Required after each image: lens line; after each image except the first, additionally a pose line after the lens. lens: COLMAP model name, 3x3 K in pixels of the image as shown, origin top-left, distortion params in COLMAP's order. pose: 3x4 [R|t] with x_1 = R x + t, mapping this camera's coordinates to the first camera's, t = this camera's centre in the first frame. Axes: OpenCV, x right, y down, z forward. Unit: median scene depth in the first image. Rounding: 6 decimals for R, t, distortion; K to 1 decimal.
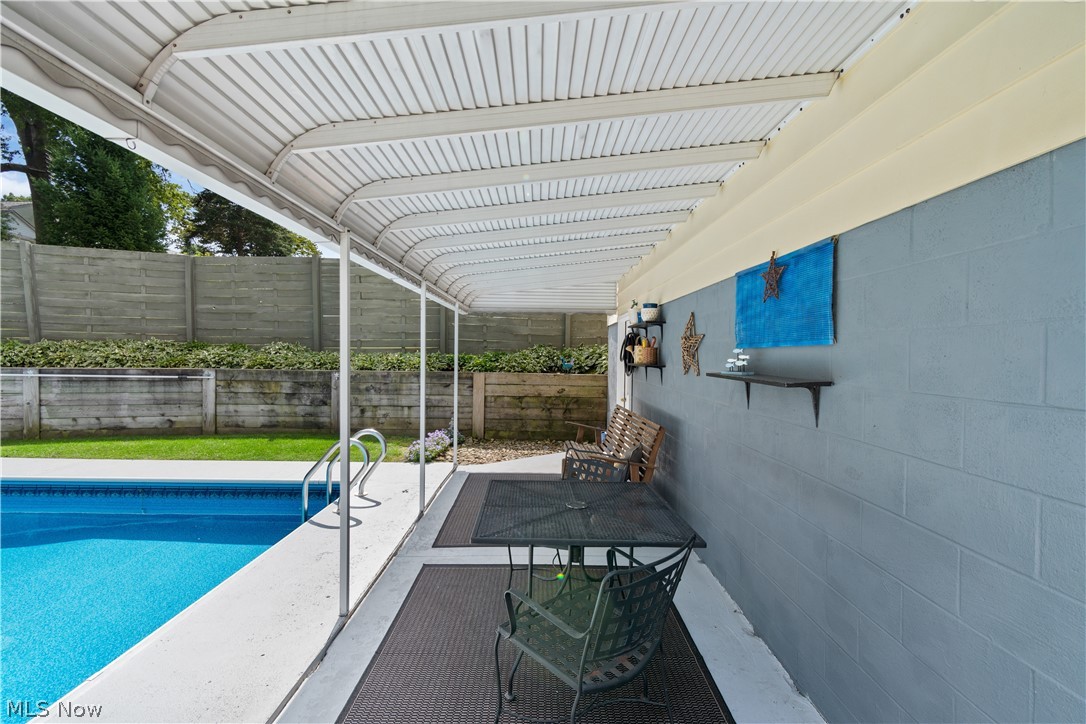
lens RADIAL K [[477.6, 0, 542.3], [0, 477.6, 362.4], [0, 0, 1]] dist [0.002650, -0.000513]
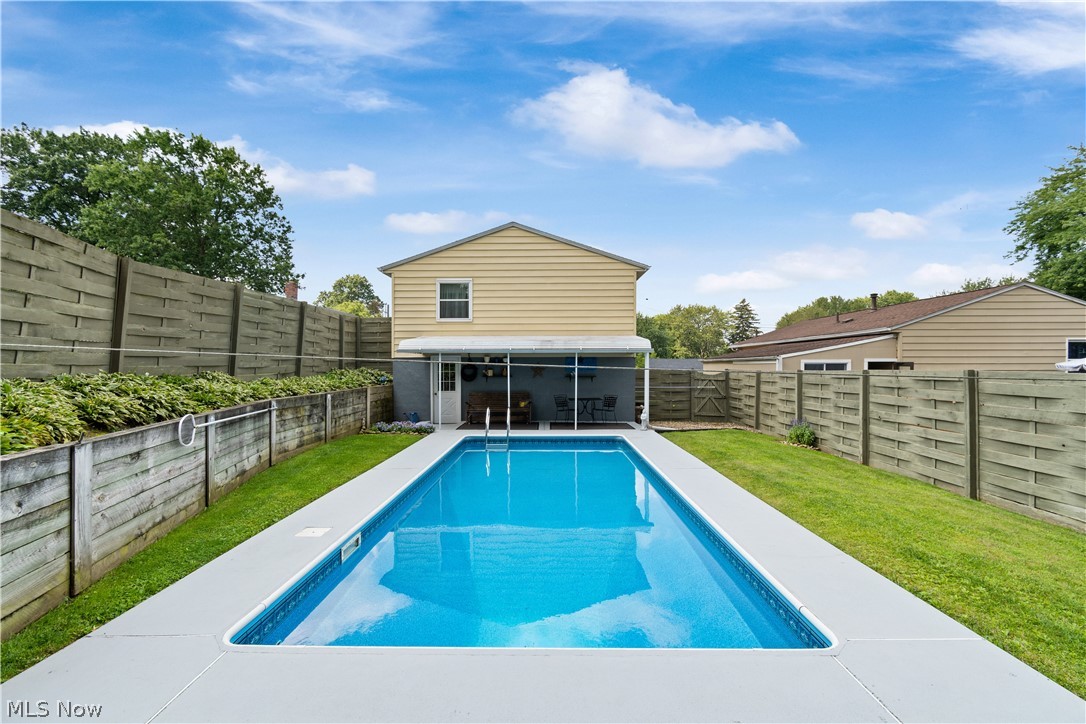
lens RADIAL K [[477.6, 0, 542.3], [0, 477.6, 362.4], [0, 0, 1]] dist [0.002650, -0.000513]
pose [[0.024044, -0.009067, 0.999670, -1.698533], [0.020746, 0.999748, 0.008568, -0.063293], [-0.999496, 0.020534, 0.024226, 0.392492]]
